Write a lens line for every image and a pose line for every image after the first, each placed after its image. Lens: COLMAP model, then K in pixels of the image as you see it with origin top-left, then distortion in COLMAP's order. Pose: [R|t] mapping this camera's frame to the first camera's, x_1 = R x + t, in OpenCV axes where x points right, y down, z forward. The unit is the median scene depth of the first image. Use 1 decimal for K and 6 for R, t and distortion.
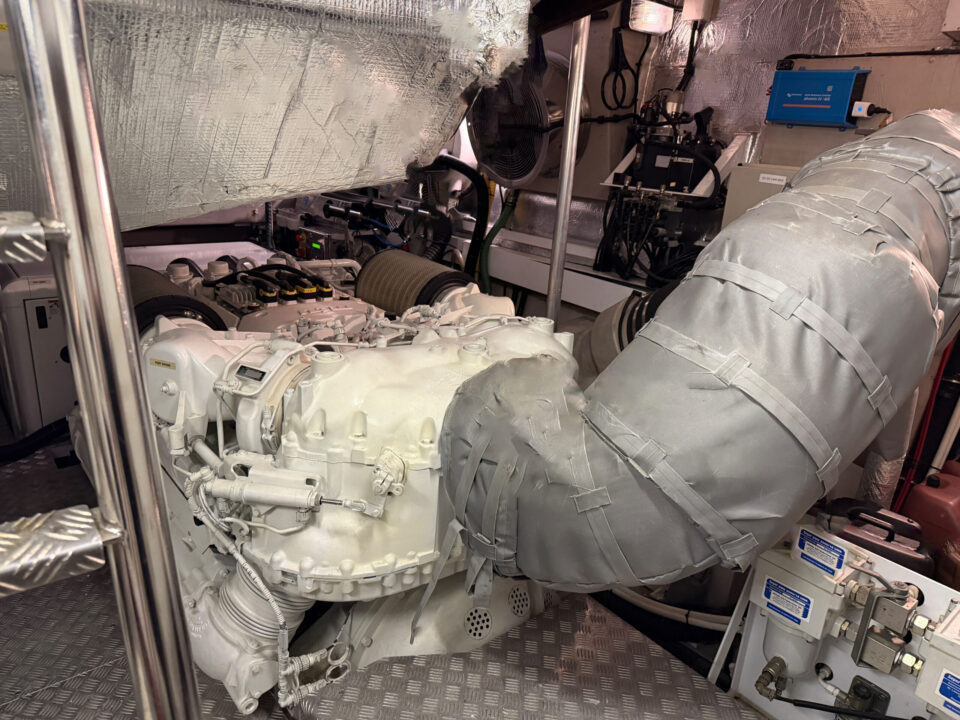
lens RADIAL K [[682.9, 0, 476.8], [0, 682.9, 360.9], [0, 0, 1]] dist [0.034597, -0.037548]
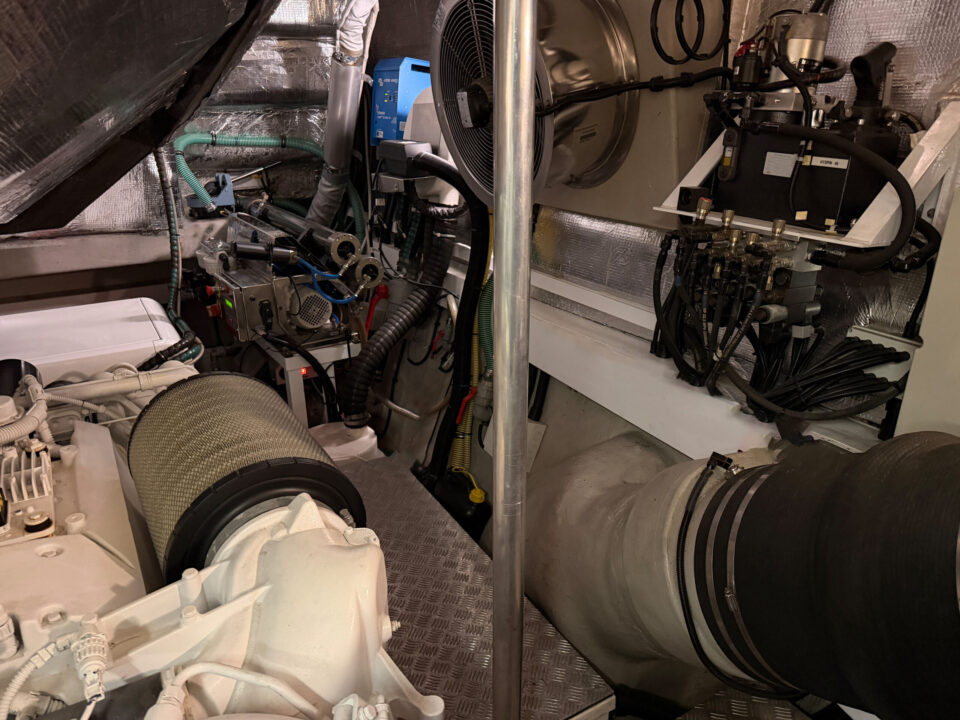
lens RADIAL K [[682.9, 0, 488.9], [0, 682.9, 353.3], [0, 0, 1]] dist [0.034597, -0.037548]
pose [[0.989409, -0.007278, -0.144975, 0.140084], [0.011950, 0.999436, 0.031376, -0.178116], [0.144665, -0.032776, 0.988938, 0.495308]]
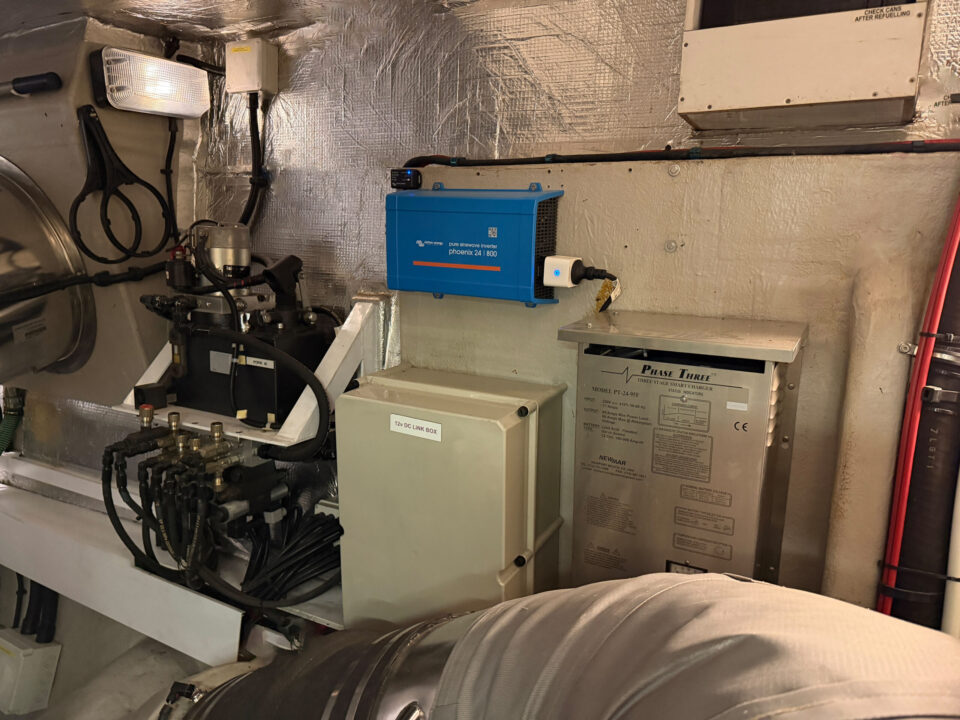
lens RADIAL K [[682.9, 0, 486.2], [0, 682.9, 357.0], [0, 0, 1]] dist [0.034597, -0.037548]
pose [[0.919449, -0.141220, 0.366976, 0.268150], [0.174465, 0.982902, -0.058876, -0.235020], [-0.352386, 0.118158, 0.928366, 0.475982]]
